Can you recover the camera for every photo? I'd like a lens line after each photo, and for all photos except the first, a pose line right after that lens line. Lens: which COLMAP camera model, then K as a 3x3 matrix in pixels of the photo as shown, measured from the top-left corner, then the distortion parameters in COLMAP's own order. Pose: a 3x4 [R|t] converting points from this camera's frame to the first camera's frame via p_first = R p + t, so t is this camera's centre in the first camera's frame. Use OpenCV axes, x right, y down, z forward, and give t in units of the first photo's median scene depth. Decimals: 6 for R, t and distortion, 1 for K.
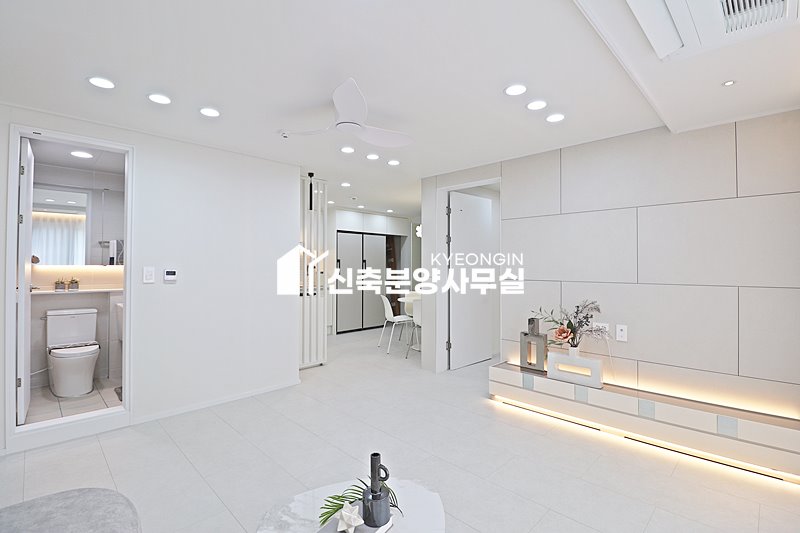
lens RADIAL K [[371.4, 0, 404.0], [0, 371.4, 259.5], [0, 0, 1]] dist [-0.008095, -0.010389]
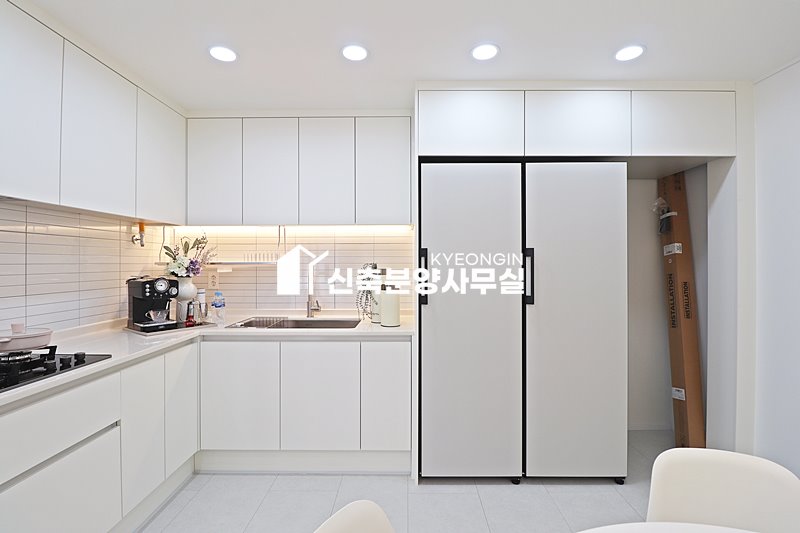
lens RADIAL K [[371.4, 0, 399.3], [0, 371.4, 262.2], [0, 0, 1]] dist [-0.008095, -0.010389]
pose [[0.694216, -0.005204, -0.719748, 0.055982], [0.014209, 0.999878, 0.006476, 0.014606], [0.719627, -0.014723, 0.694205, 1.195925]]
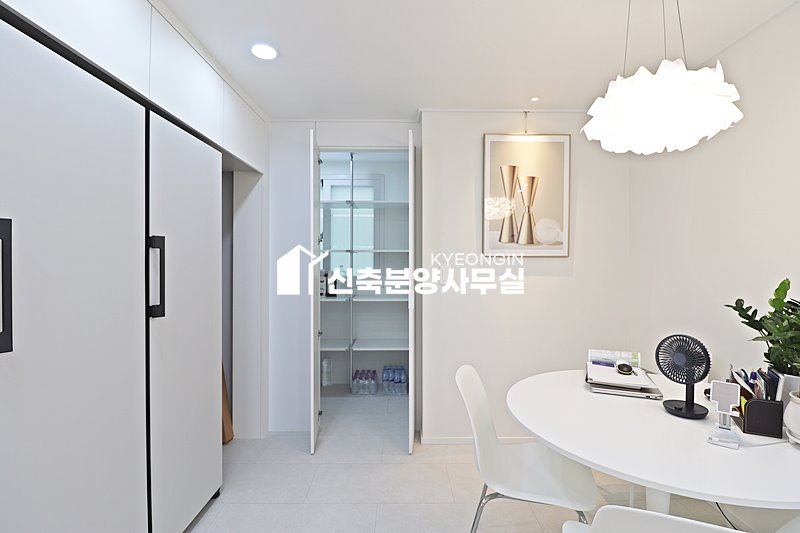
lens RADIAL K [[371.4, 0, 403.4], [0, 371.4, 268.7], [0, 0, 1]] dist [-0.008095, -0.010389]
pose [[0.698832, -0.013294, 0.715163, -0.261380], [-0.011234, 0.999500, 0.029557, 0.019054], [-0.715198, -0.028690, 0.698333, 1.259193]]
